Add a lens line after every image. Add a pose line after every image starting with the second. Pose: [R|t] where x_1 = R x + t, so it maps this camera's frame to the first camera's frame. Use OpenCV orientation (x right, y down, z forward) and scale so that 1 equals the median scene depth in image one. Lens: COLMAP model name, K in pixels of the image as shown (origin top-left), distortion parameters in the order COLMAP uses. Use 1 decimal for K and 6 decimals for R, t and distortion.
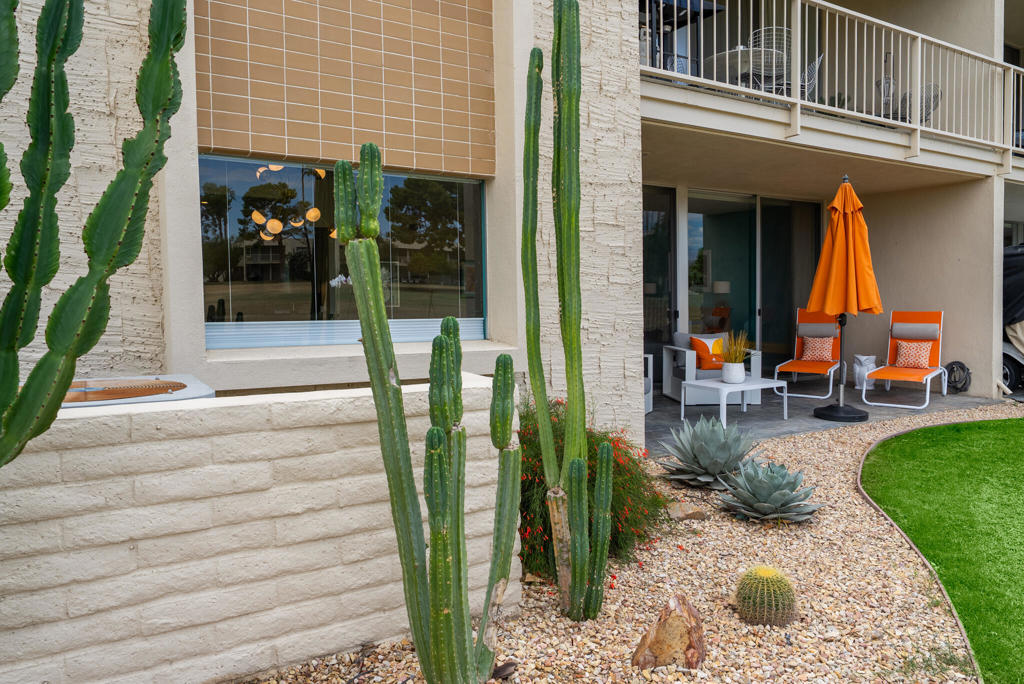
lens RADIAL K [[706.4, 0, 511.8], [0, 706.4, 340.6], [0, 0, 1]] dist [-0.002809, 0.002635]
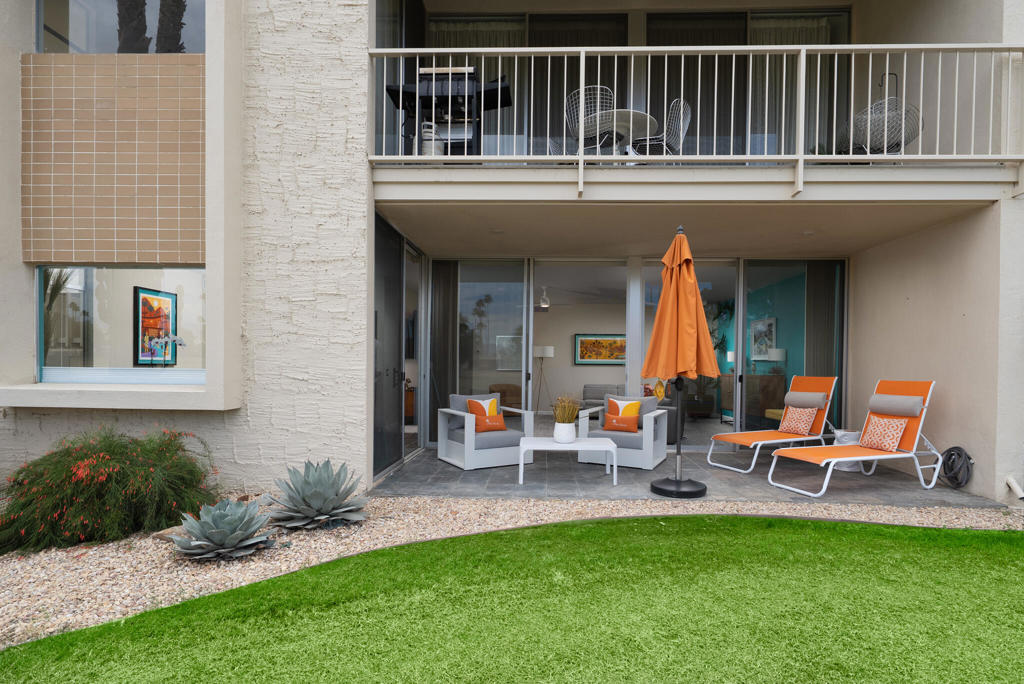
lens RADIAL K [[497.3, 0, 510.5], [0, 497.3, 381.4], [0, 0, 1]] dist [0.000924, -0.000299]
pose [[0.840790, 0.028082, -0.540633, 0.651614], [-0.046233, 0.998730, -0.020025, -0.010868], [0.539384, 0.041832, 0.841020, 0.353804]]
